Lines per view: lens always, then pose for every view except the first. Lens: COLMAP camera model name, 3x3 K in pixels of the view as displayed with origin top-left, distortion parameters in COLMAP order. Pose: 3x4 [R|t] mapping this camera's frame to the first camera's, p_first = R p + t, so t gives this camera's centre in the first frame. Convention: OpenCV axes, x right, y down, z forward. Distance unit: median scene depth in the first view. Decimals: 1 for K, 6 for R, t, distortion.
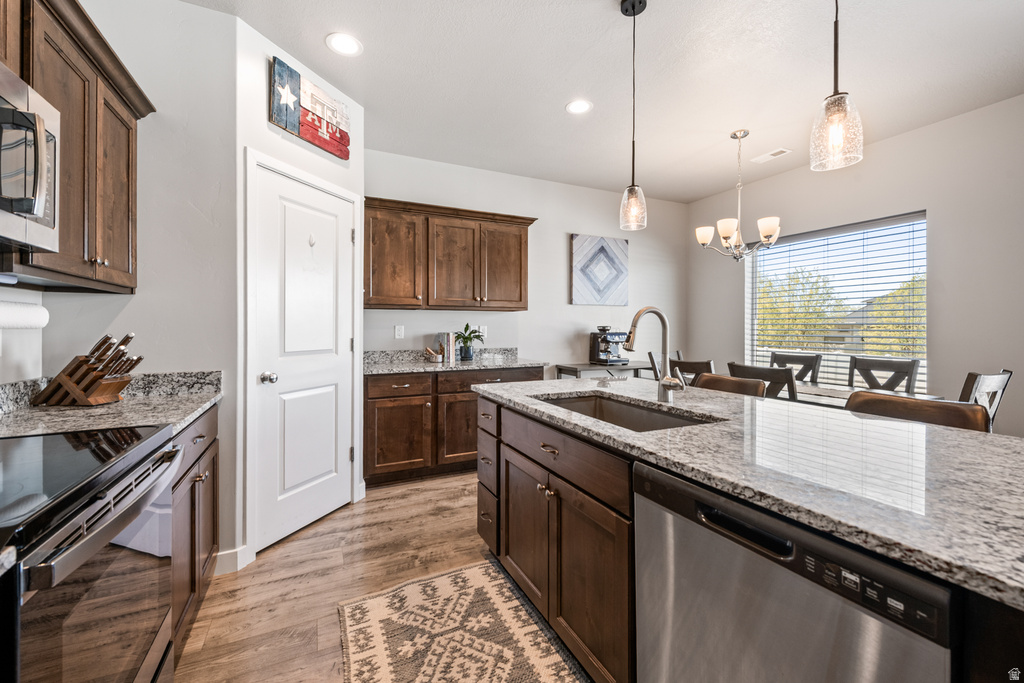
lens RADIAL K [[419.0, 0, 507.3], [0, 419.0, 327.9], [0, 0, 1]] dist [0.009318, -0.000371]
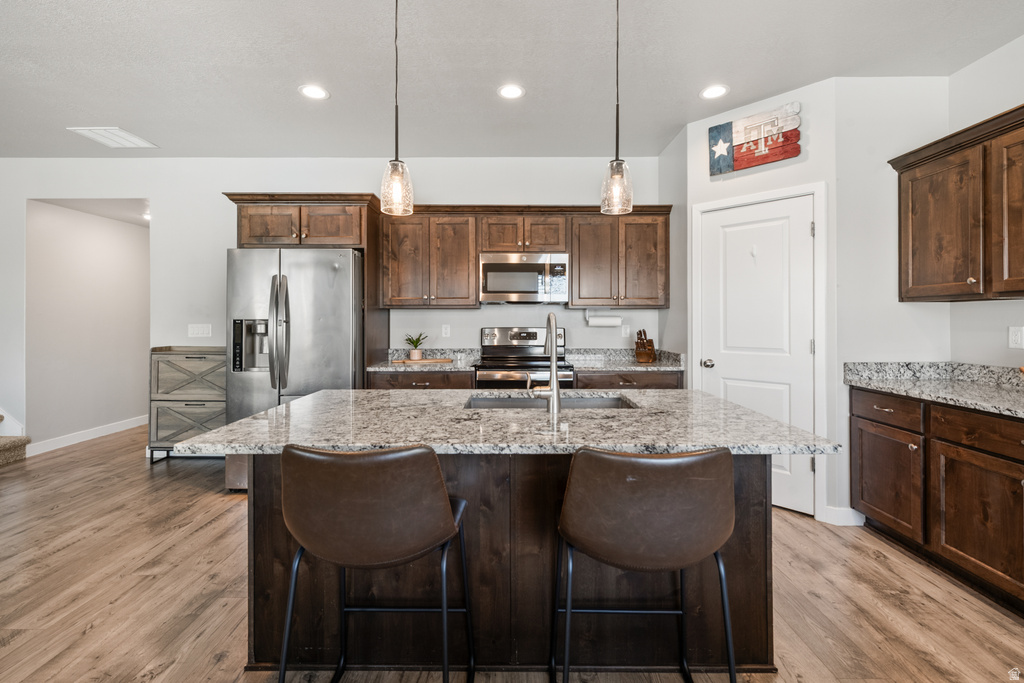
lens RADIAL K [[446.0, 0, 515.4], [0, 446.0, 316.9], [0, 0, 1]] dist [0.000631, -0.000110]
pose [[-0.421672, -0.004145, -0.906739, 0.980755], [0.000042, 0.999989, -0.004591, -0.025906], [0.906748, -0.001973, -0.421667, 0.999813]]
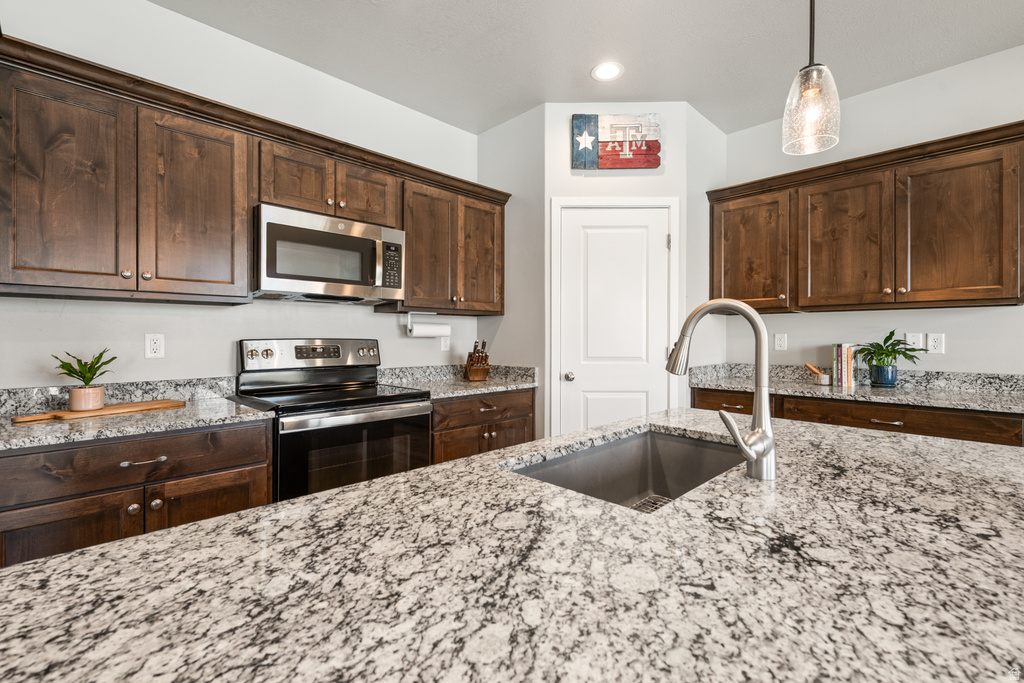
lens RADIAL K [[447.1, 0, 515.8], [0, 447.1, 335.8], [0, 0, 1]] dist [0.002147, 0.000339]
pose [[0.337422, -0.000738, -0.941353, 0.591982], [-0.001887, 0.999997, -0.001460, 0.000632], [0.941352, 0.002269, 0.337420, 0.390631]]
